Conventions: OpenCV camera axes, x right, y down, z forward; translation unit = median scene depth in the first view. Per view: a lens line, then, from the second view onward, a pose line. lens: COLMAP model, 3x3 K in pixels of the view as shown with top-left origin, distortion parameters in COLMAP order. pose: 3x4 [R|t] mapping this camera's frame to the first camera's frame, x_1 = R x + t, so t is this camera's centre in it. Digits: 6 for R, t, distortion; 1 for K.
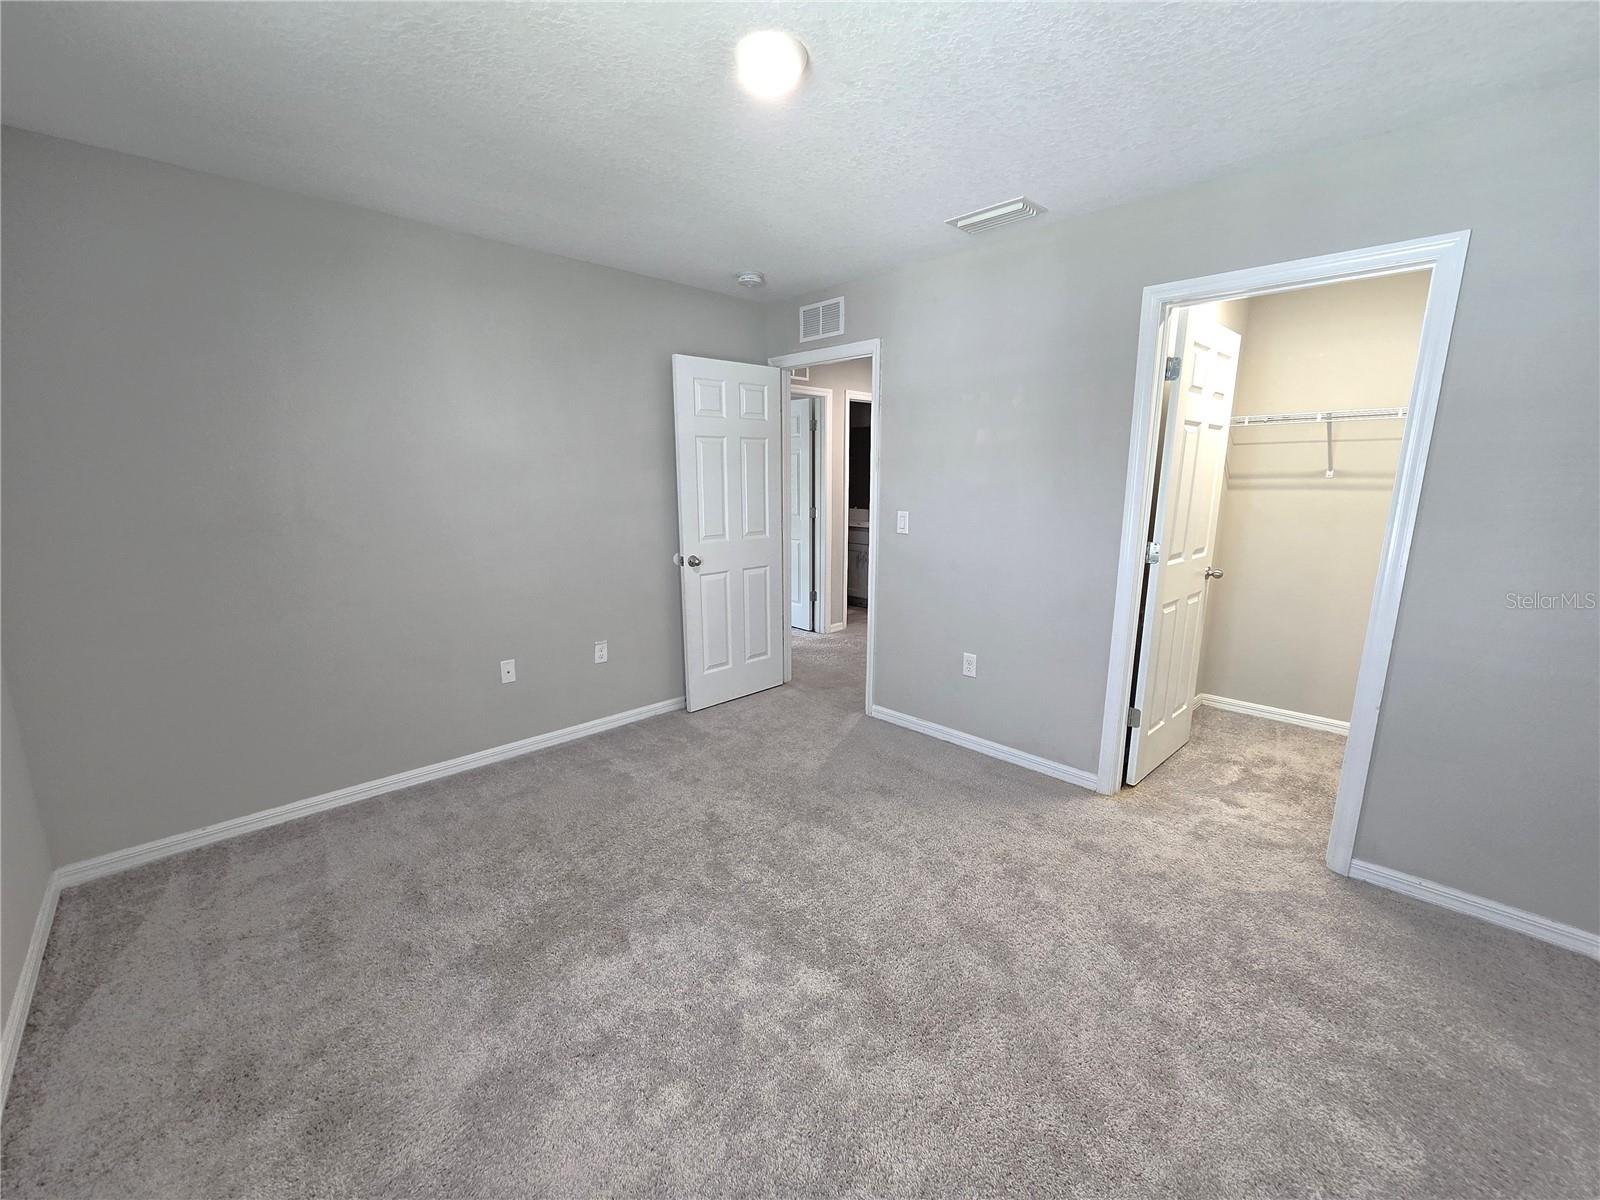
lens RADIAL K [[649.6, 0, 795.3], [0, 649.6, 611.7], [0, 0, 1]] dist [0.000225, 0.000013]
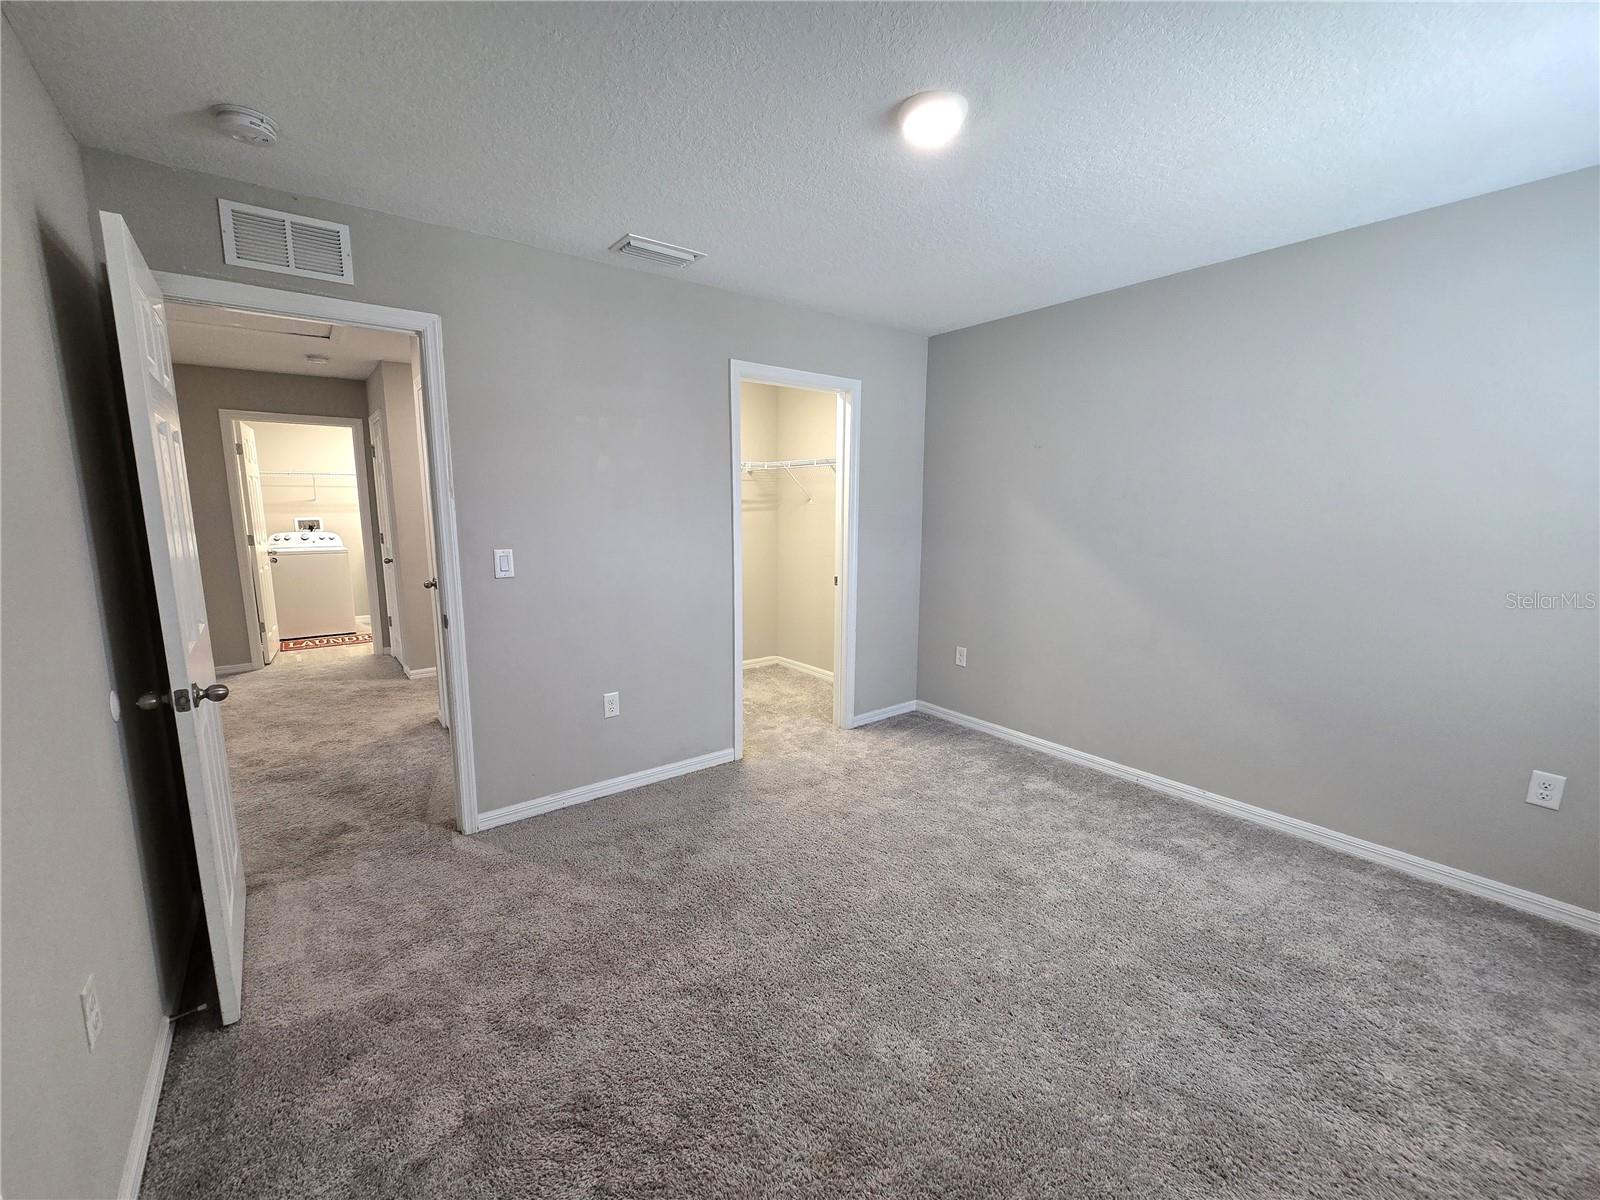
lens RADIAL K [[654.4, 0, 794.6], [0, 654.4, 603.0], [0, 0, 1]] dist [0.000987, 0.000273]
pose [[0.112089, -0.150220, 0.982278, -0.641620], [0.198752, 0.971922, 0.125957, -0.133918], [-0.973619, 0.181111, 0.138798, 0.620997]]
